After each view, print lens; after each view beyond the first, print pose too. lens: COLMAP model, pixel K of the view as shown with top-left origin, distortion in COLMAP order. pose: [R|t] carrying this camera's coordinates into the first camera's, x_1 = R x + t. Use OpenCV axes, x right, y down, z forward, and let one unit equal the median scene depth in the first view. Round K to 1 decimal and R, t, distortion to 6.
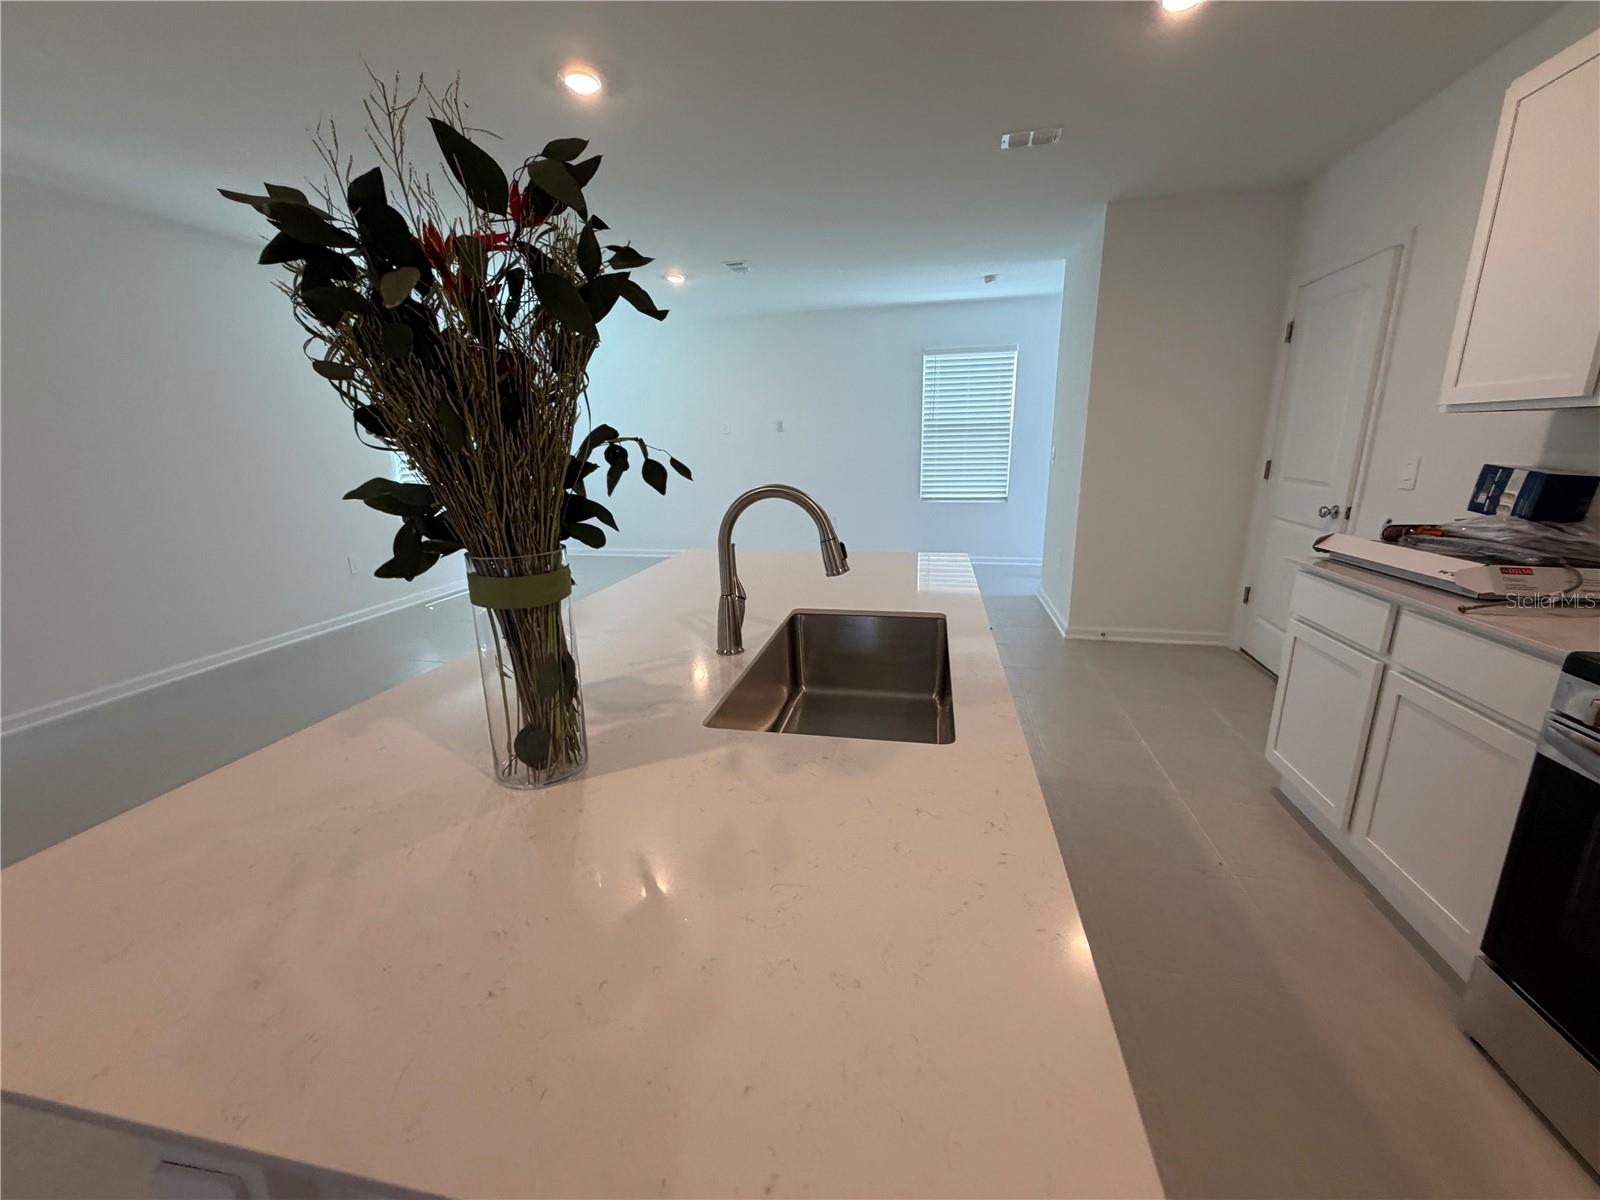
lens RADIAL K [[637.3, 0, 797.9], [0, 637.3, 601.5], [0, 0, 1]] dist [-0.001456, -0.000111]
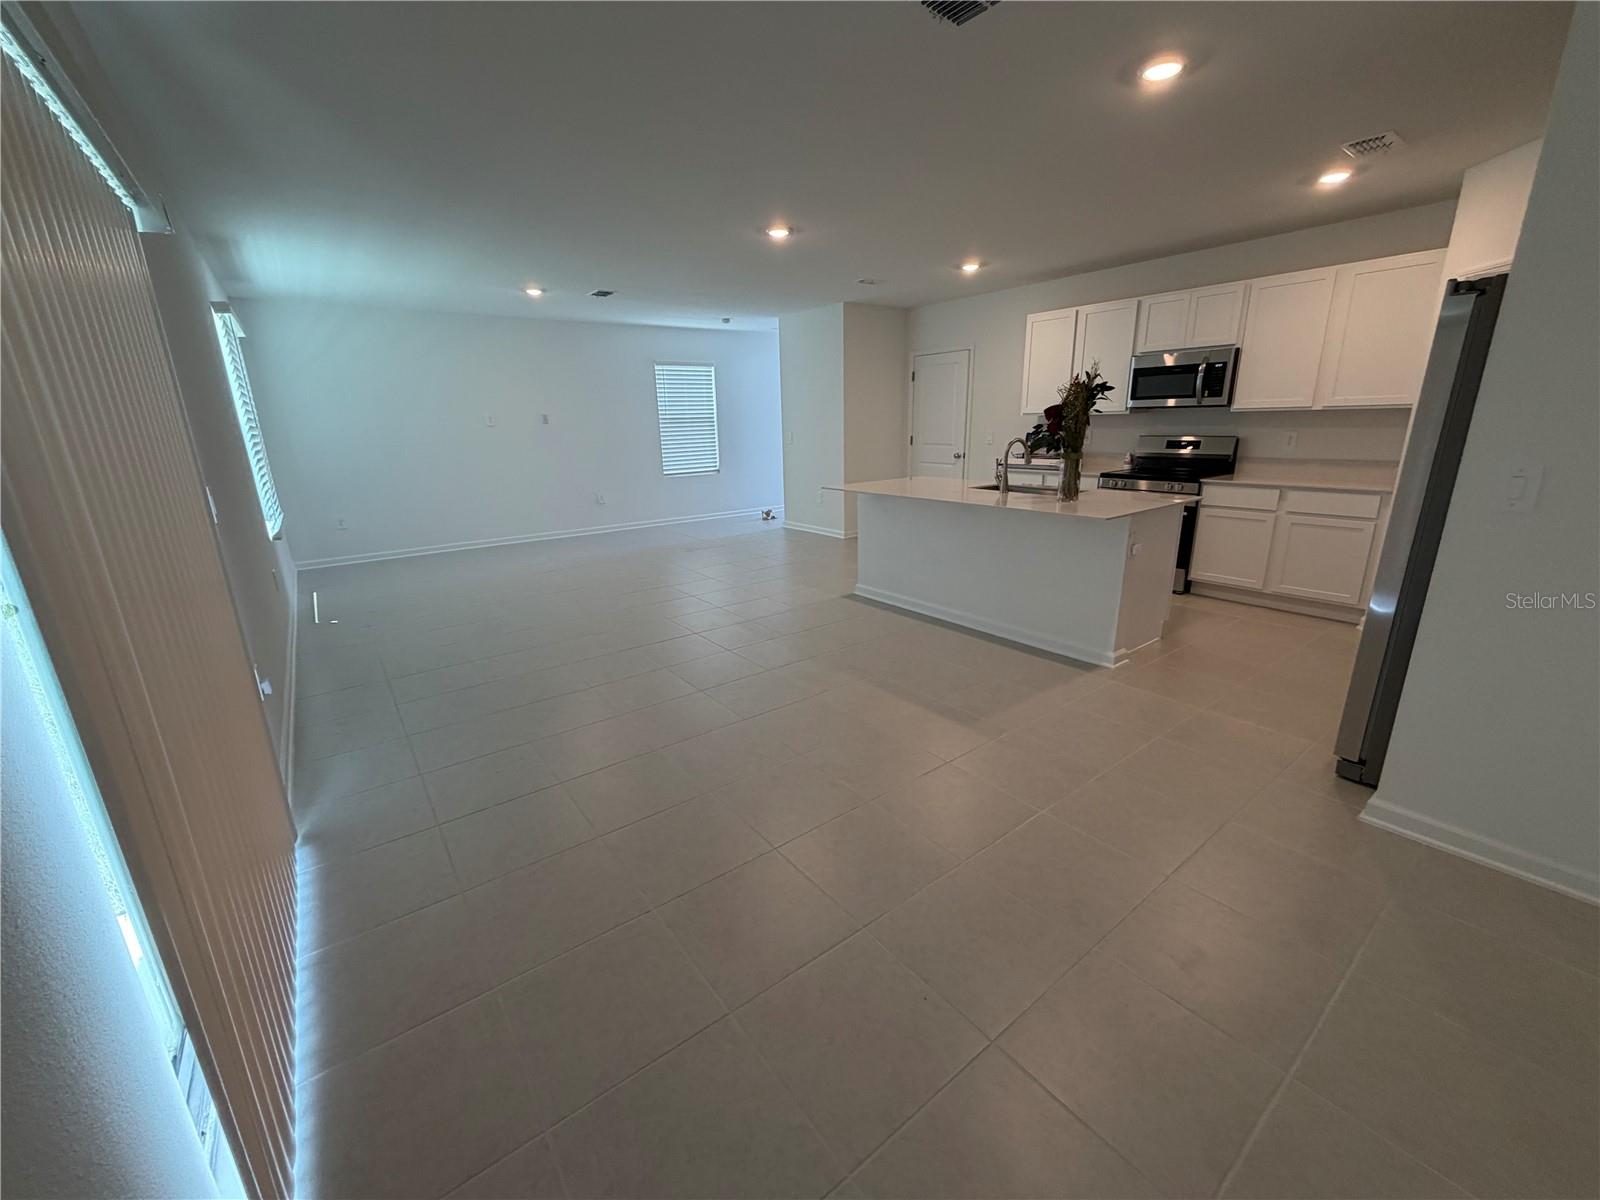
lens RADIAL K [[637.3, 0, 803.3], [0, 637.3, 600.9], [0, 0, 1]] dist [-0.001456, -0.000111]
pose [[0.653062, -0.208287, 0.728098, -0.803627], [0.199554, 0.974784, 0.099868, 0.021626], [-0.730540, 0.080074, 0.678159, -0.093384]]
